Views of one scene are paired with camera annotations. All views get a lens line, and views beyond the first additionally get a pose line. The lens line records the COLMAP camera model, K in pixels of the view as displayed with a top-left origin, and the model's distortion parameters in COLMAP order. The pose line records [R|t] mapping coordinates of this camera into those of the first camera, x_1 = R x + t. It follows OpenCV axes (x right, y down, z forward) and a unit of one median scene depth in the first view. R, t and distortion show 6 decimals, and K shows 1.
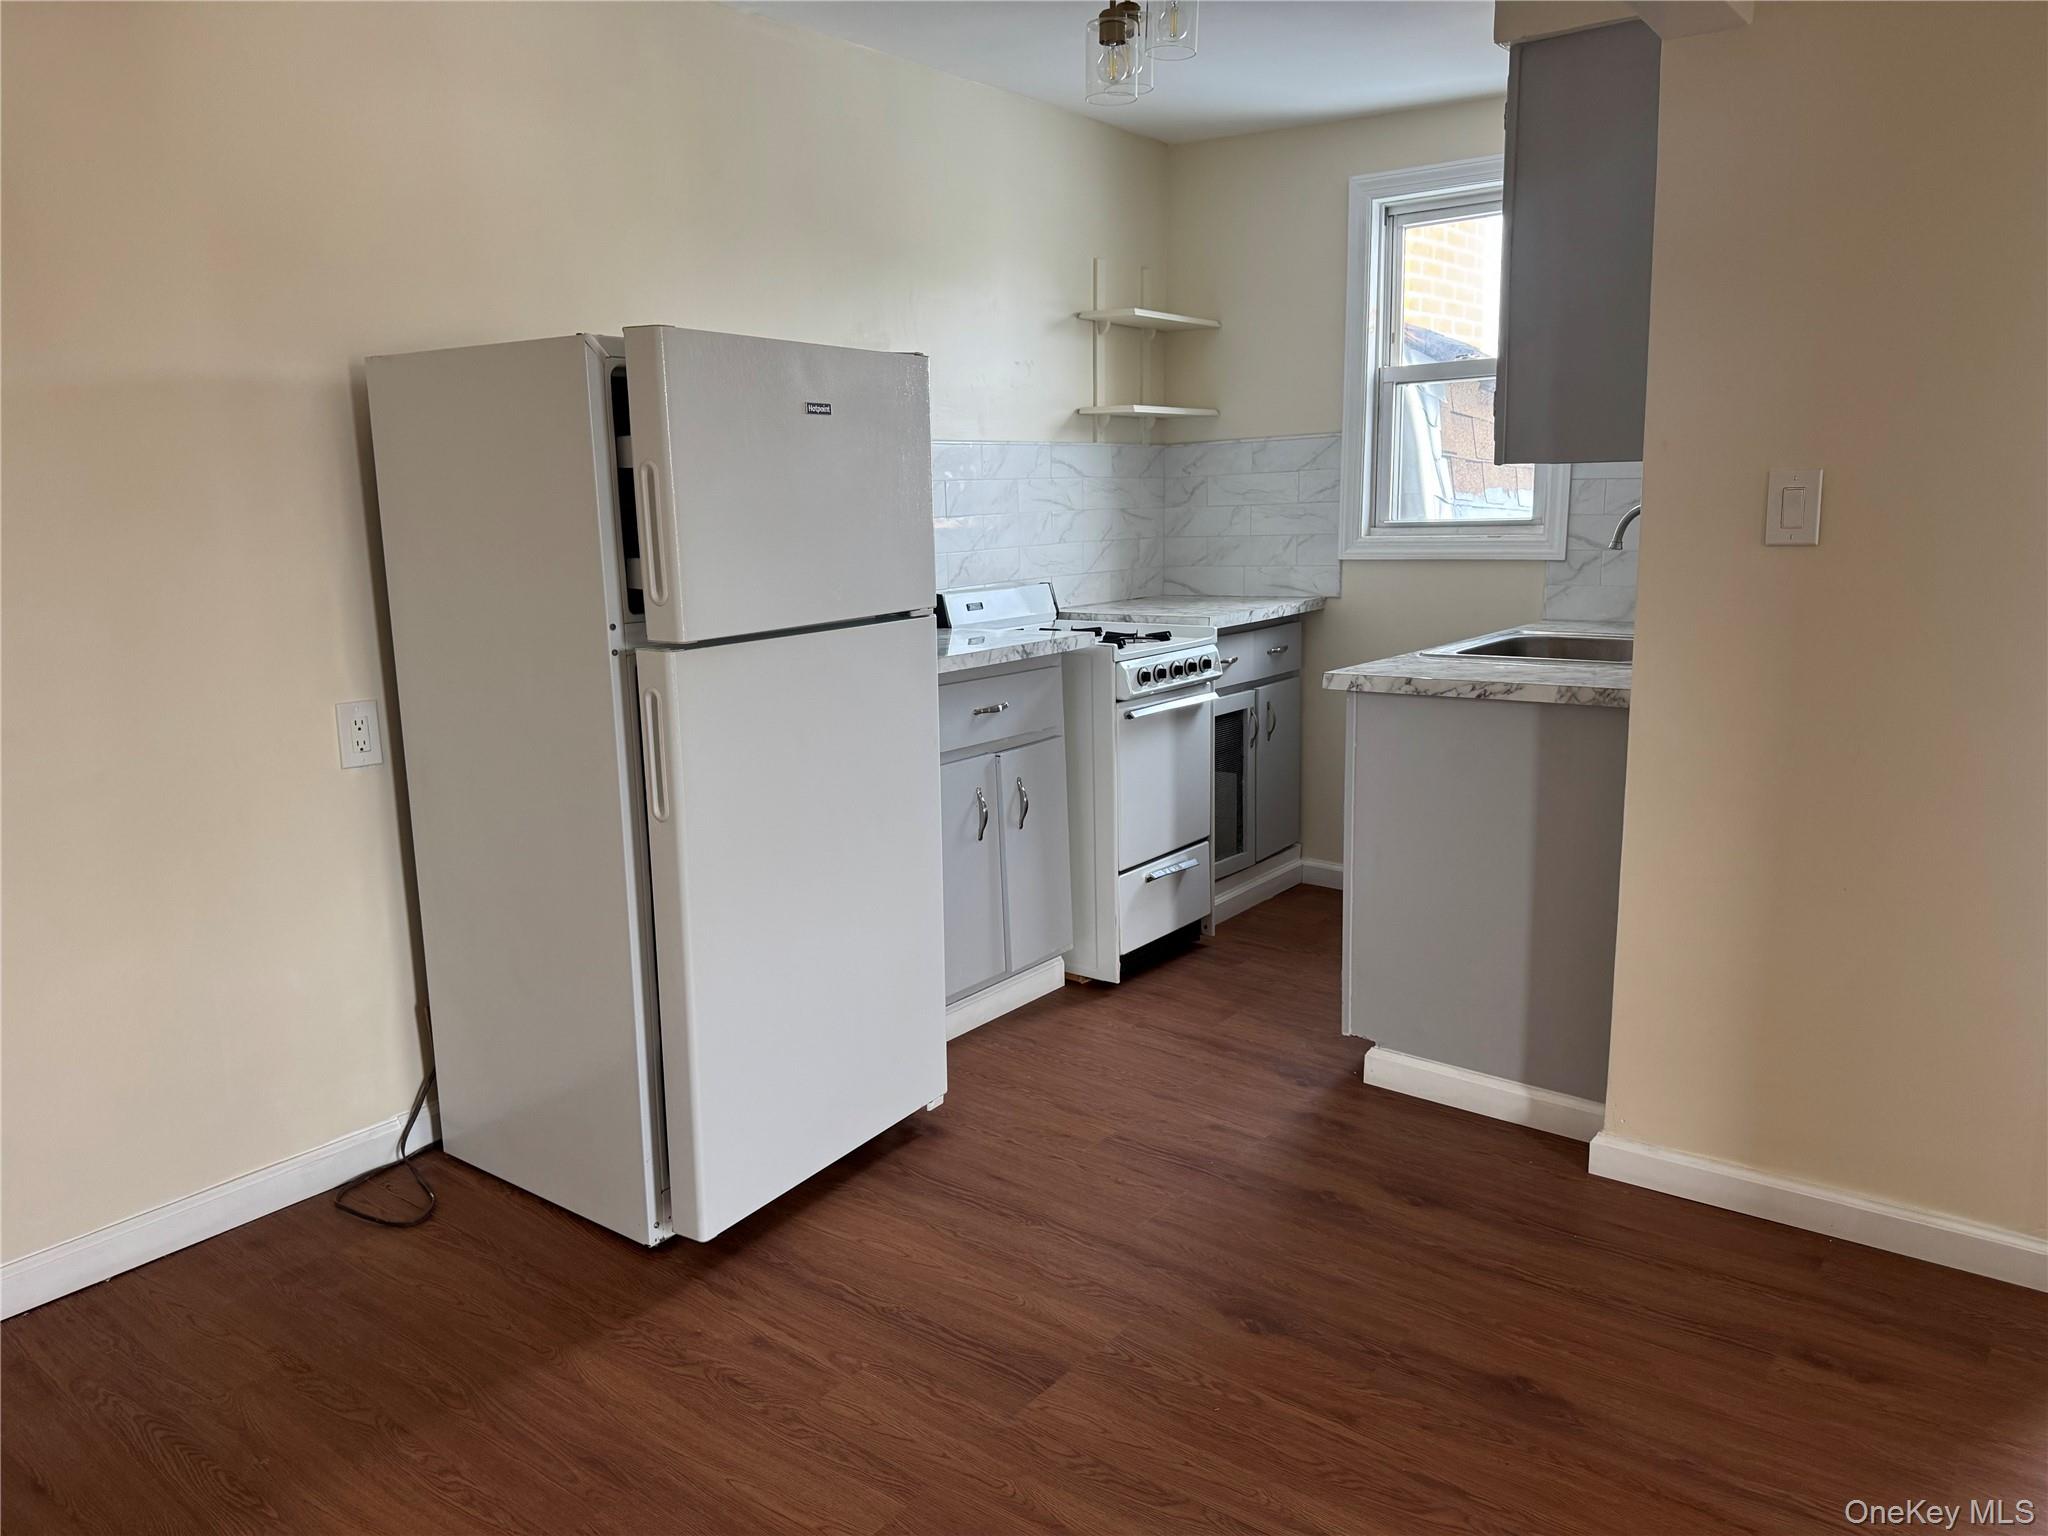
lens RADIAL K [[1424.6, 0, 1020.3], [0, 1424.6, 765.6], [0, 0, 1]] dist [0.006961, 0.005757]
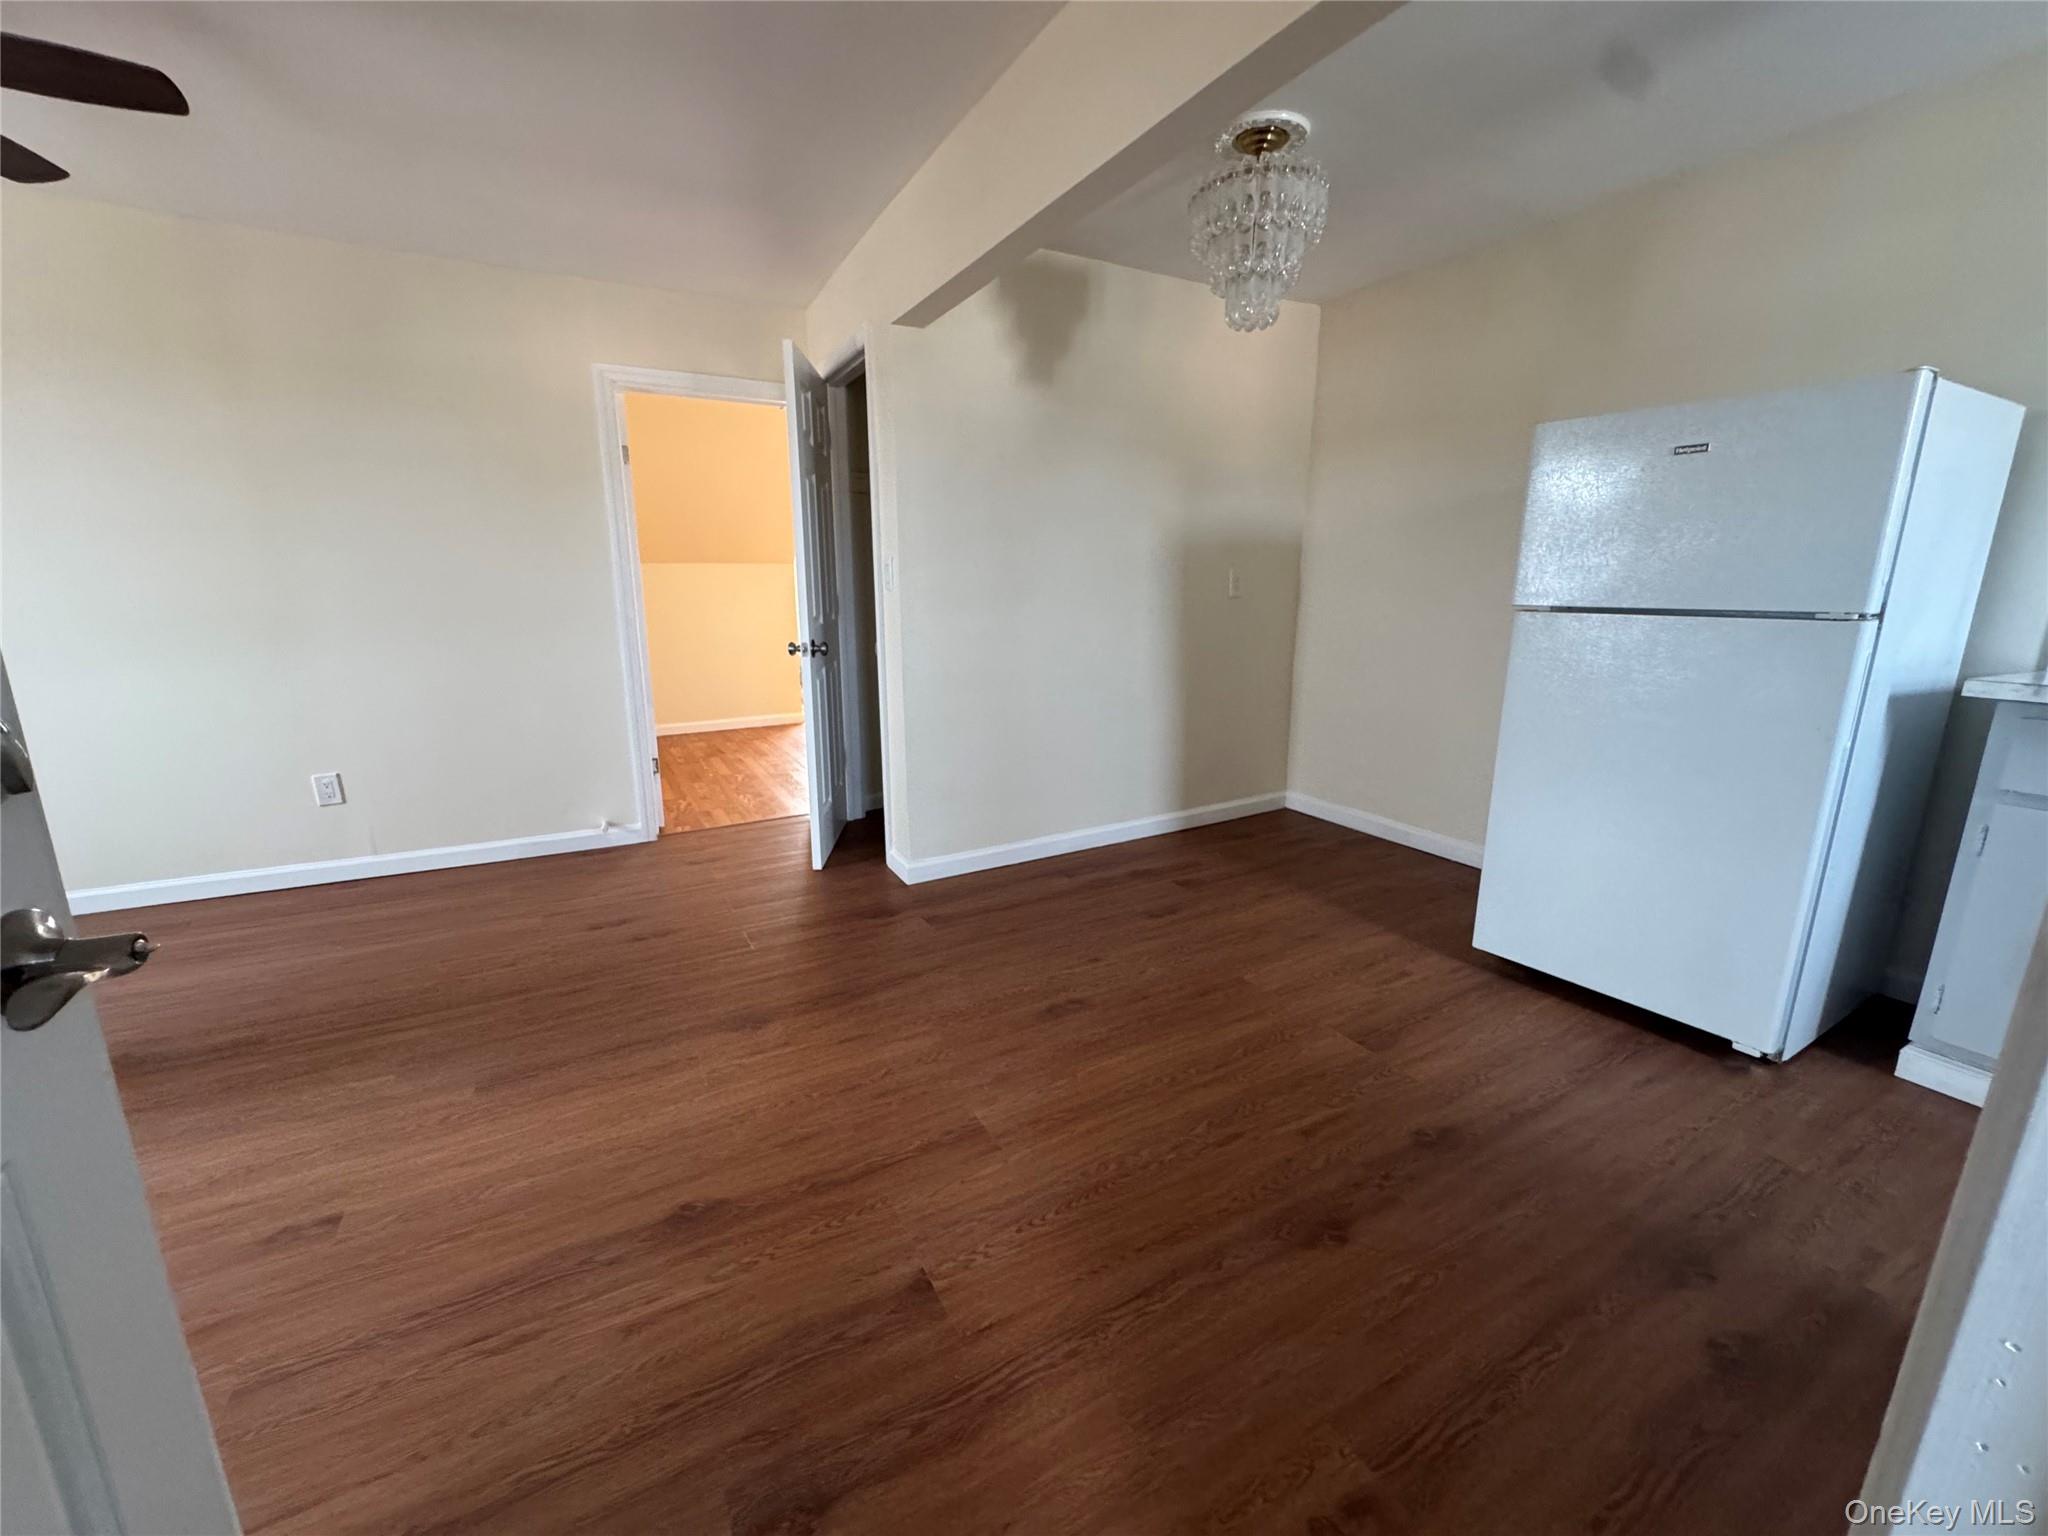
lens RADIAL K [[819.2, 0, 1028.9], [0, 819.2, 766.2], [0, 0, 1]] dist [-0.002188, -0.000379]
pose [[-0.399569, 0.222126, -0.889384, 0.961747], [-0.158711, 0.938785, 0.305767, -0.120750], [0.902859, 0.263331, -0.339856, 0.859259]]
